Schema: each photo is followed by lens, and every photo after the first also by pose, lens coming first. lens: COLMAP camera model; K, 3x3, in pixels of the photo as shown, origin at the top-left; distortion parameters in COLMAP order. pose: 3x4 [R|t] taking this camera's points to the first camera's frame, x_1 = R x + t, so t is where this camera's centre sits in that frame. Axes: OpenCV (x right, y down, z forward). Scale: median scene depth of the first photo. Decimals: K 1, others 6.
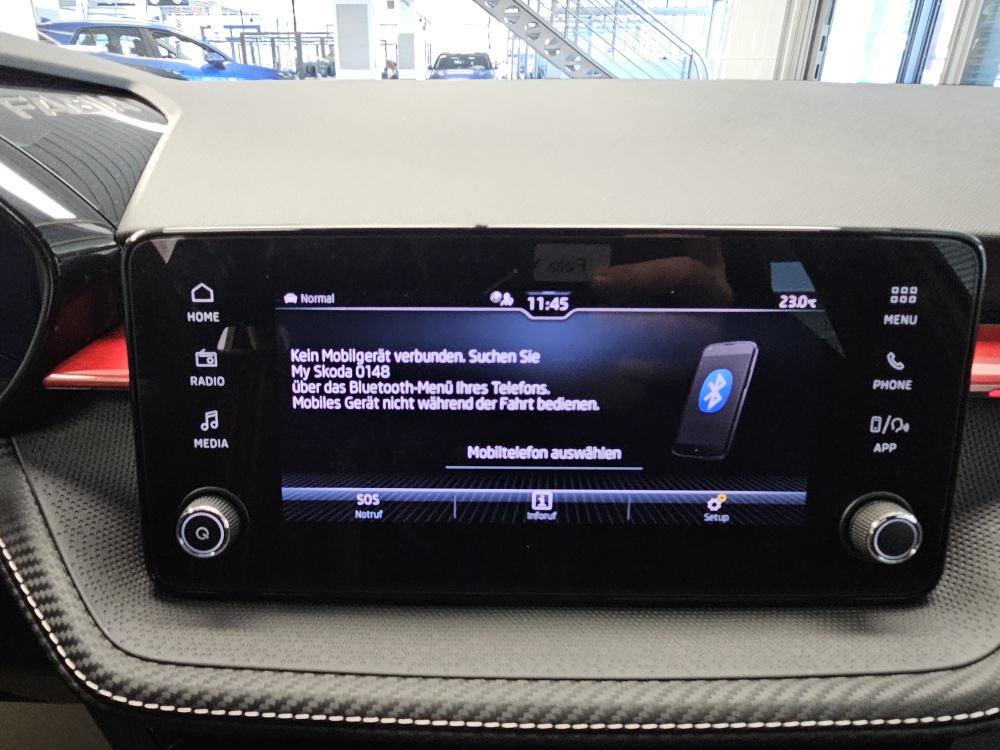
lens RADIAL K [[681.3, 0, 445.1], [0, 681.3, 379.8], [0, 0, 1]] dist [0.002489, 0.000329]
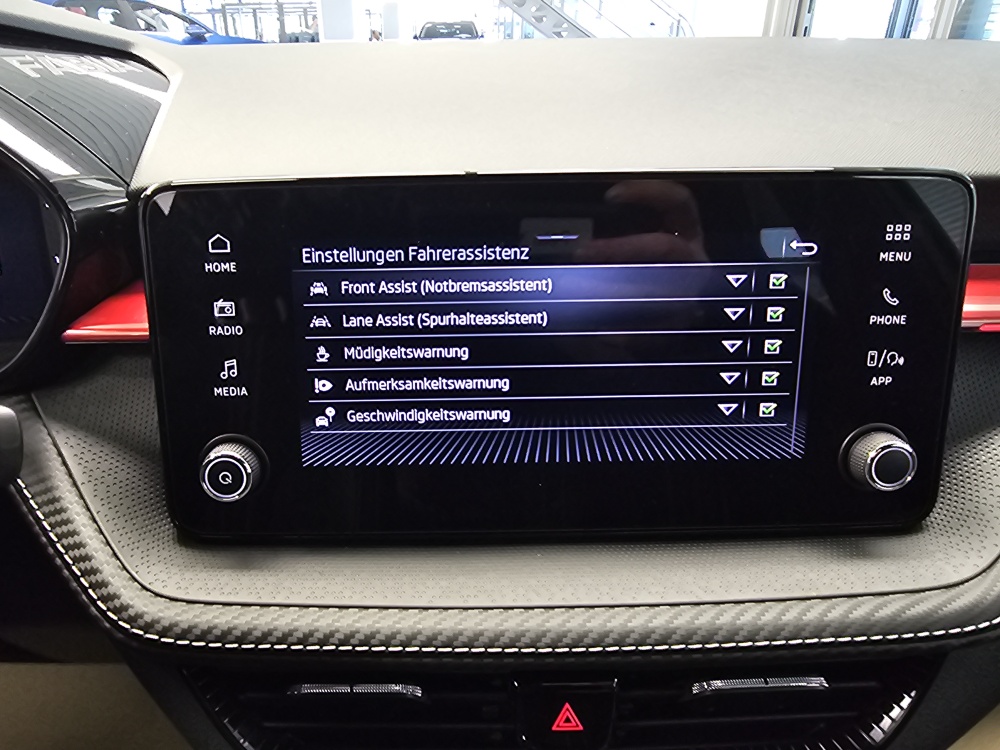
lens RADIAL K [[683.1, 0, 447.5], [0, 683.1, 368.6], [0, 0, 1]] dist [0.006091, -0.003572]
pose [[0.999660, -0.021554, 0.014653, -0.031700], [0.021228, 0.999532, 0.022042, 0.043958], [-0.015122, -0.021723, 0.999650, -0.033970]]
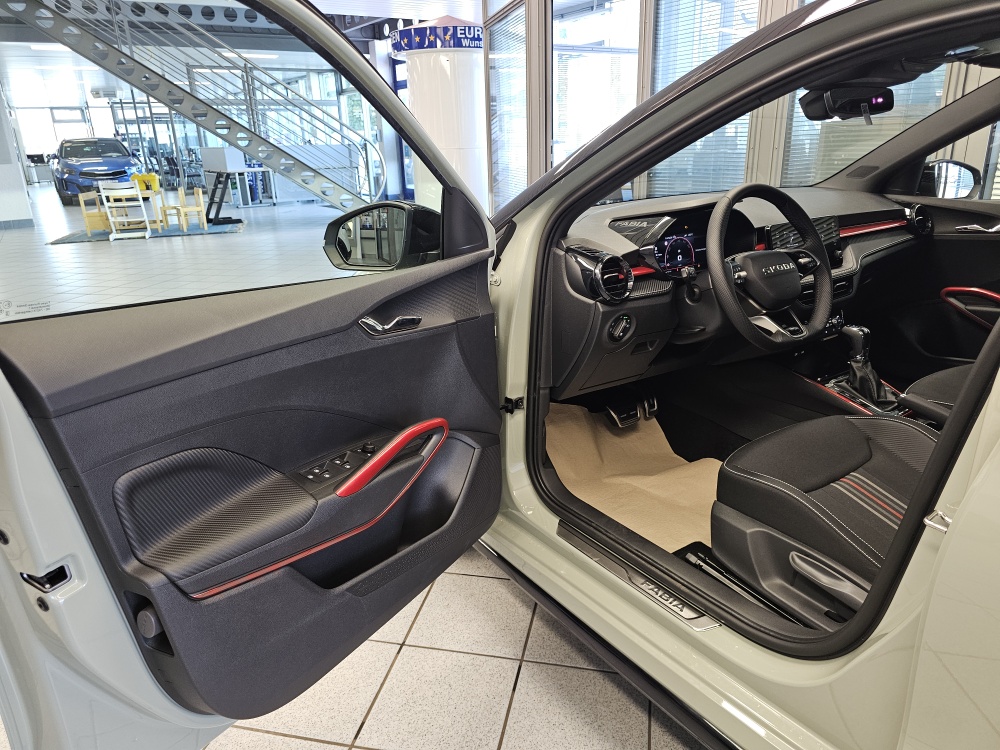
lens RADIAL K [[688.1, 0, 499.3], [0, 688.1, 368.8], [0, 0, 1]] dist [0.021024, -0.004925]
pose [[0.812722, -0.209492, 0.543688, -6.703576], [0.269346, 0.962520, -0.031752, 0.652765], [-0.516659, 0.172245, 0.838687, -3.186628]]
